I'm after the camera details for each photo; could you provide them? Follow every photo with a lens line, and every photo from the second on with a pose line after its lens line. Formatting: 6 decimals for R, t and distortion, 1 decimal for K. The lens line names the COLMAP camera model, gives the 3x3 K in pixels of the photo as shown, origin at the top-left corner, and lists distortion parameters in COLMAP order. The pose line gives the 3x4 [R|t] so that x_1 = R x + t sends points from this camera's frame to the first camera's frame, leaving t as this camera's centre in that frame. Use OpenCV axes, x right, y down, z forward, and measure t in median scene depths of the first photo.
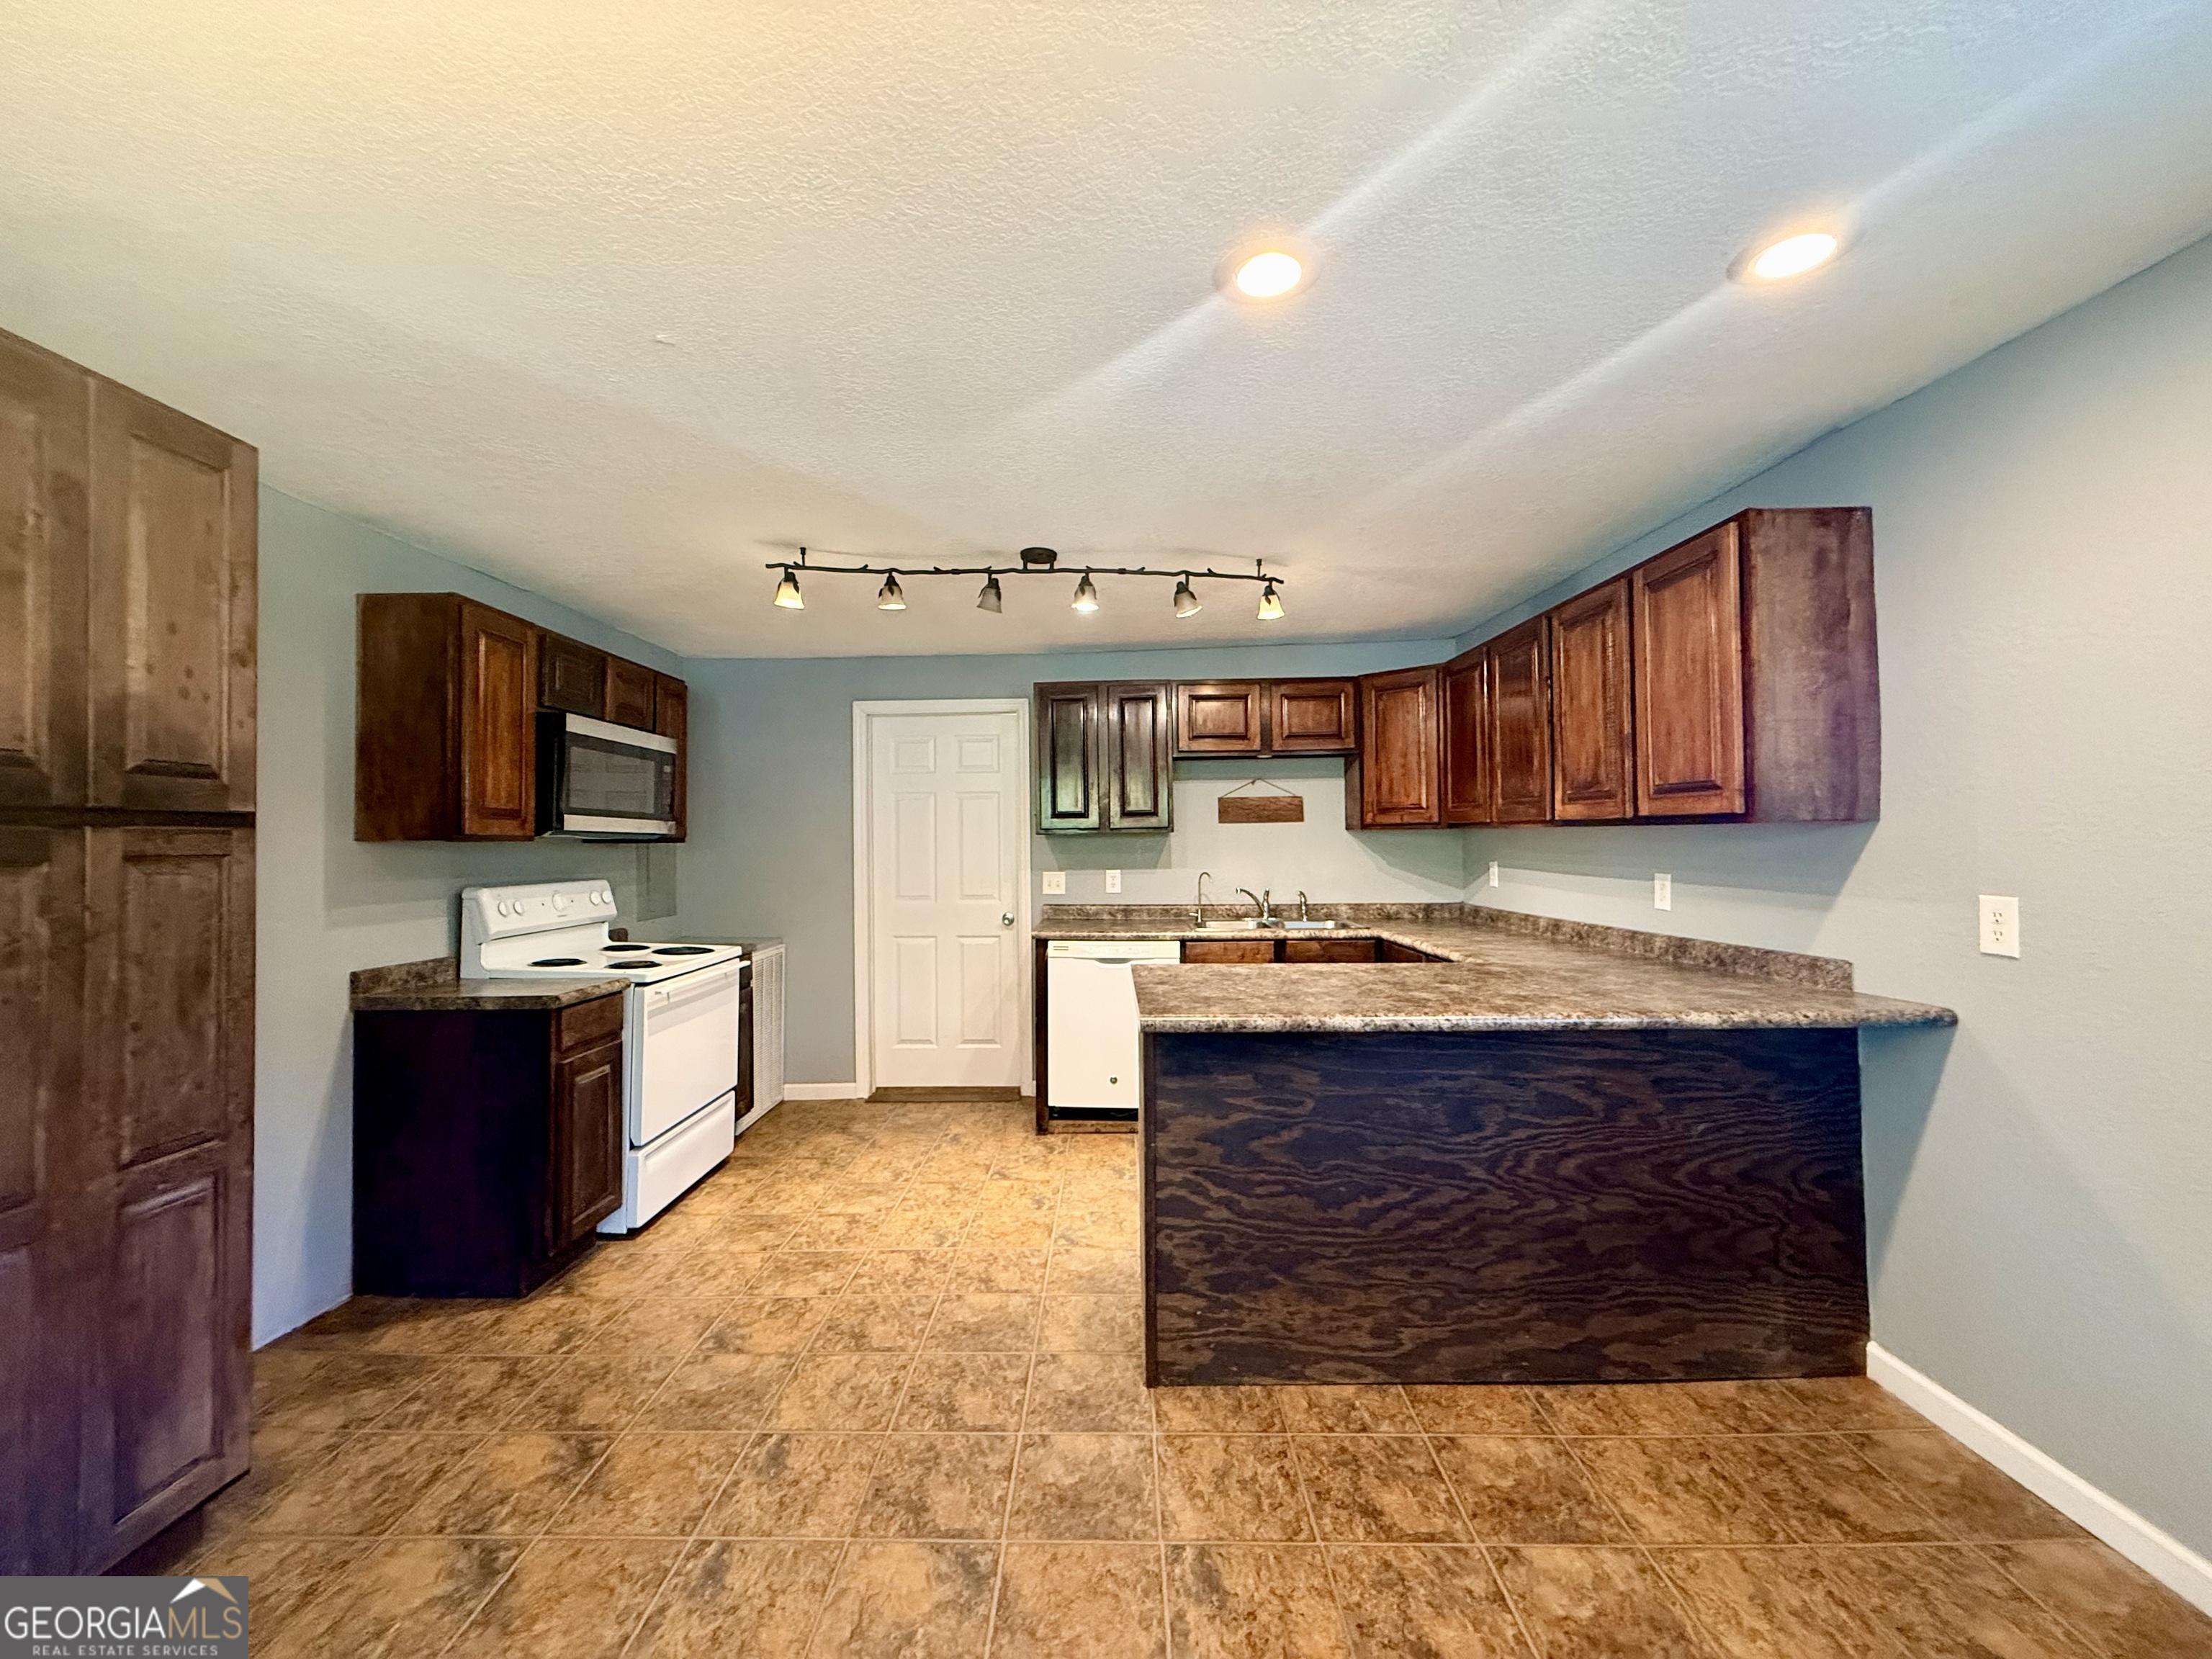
lens RADIAL K [[880.0, 0, 1098.8], [0, 880.0, 828.2], [0, 0, 1]] dist [0.000536, 0.000006]
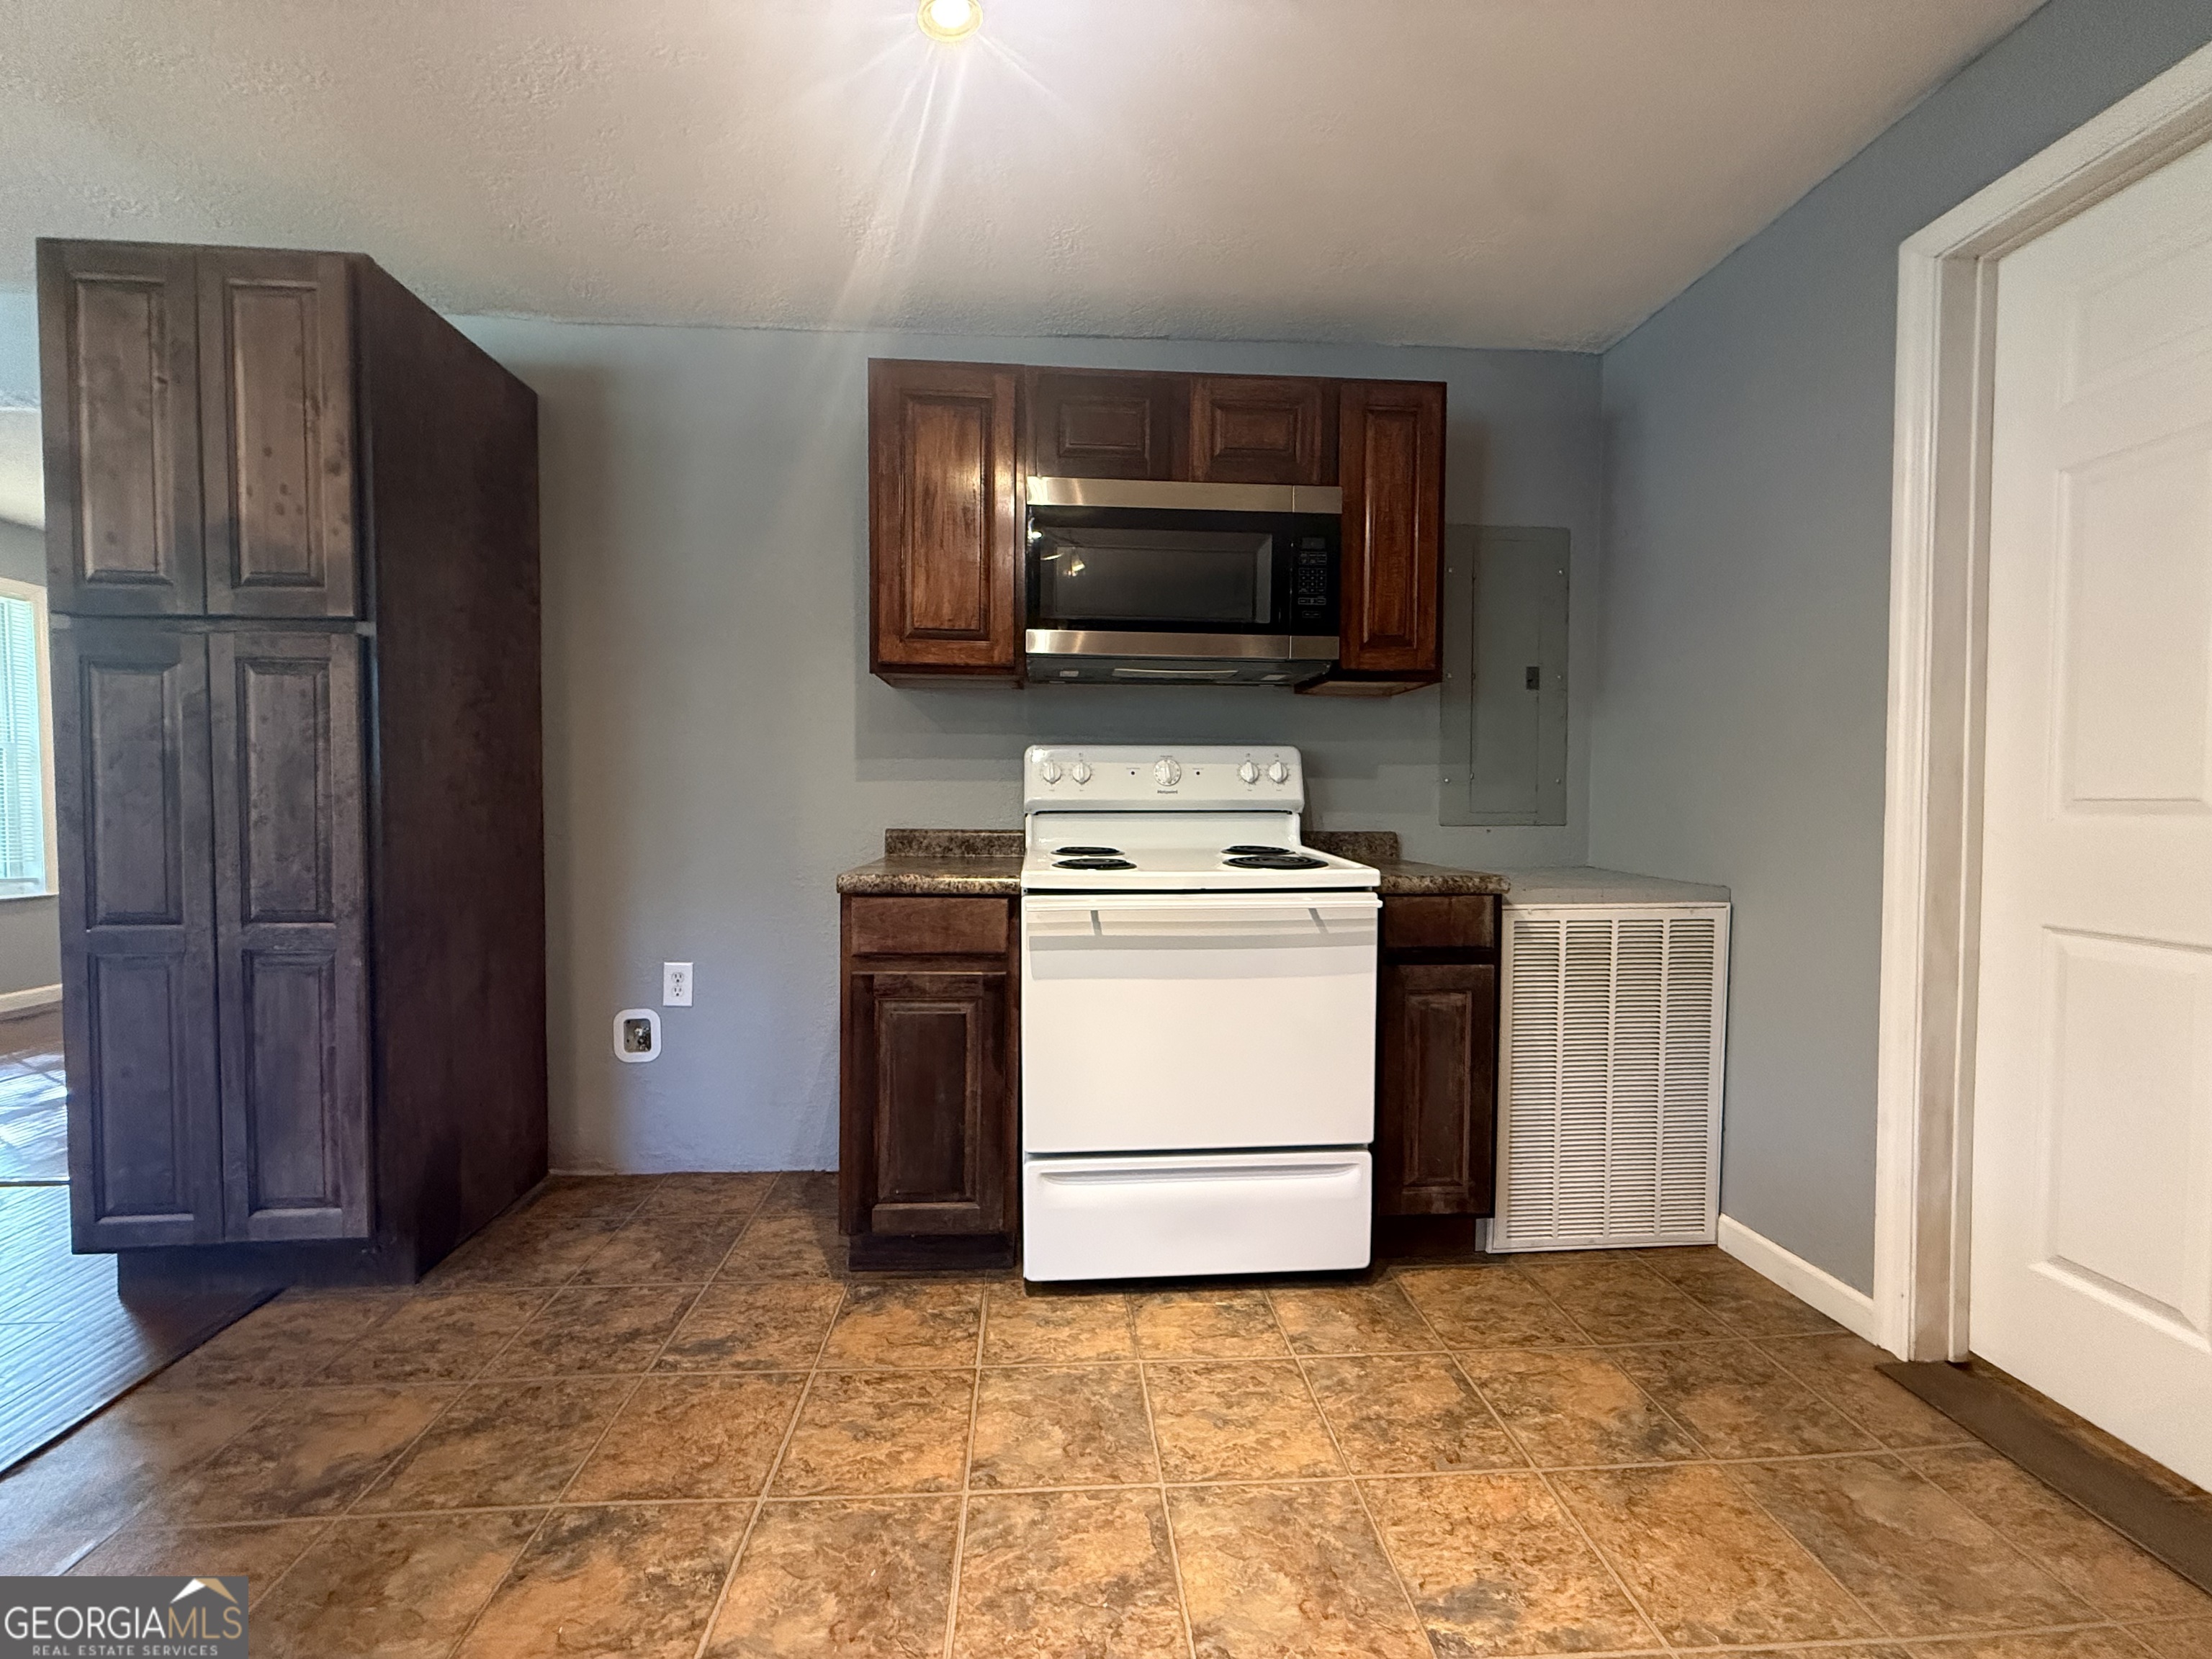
lens RADIAL K [[880.0, 0, 1098.8], [0, 880.0, 828.2], [0, 0, 1]] dist [0.000536, 0.000006]
pose [[0.088248, 0.041807, -0.995221, 0.116726], [0.013082, 0.998984, 0.043125, 0.153323], [0.996013, -0.016825, 0.087612, 1.394847]]
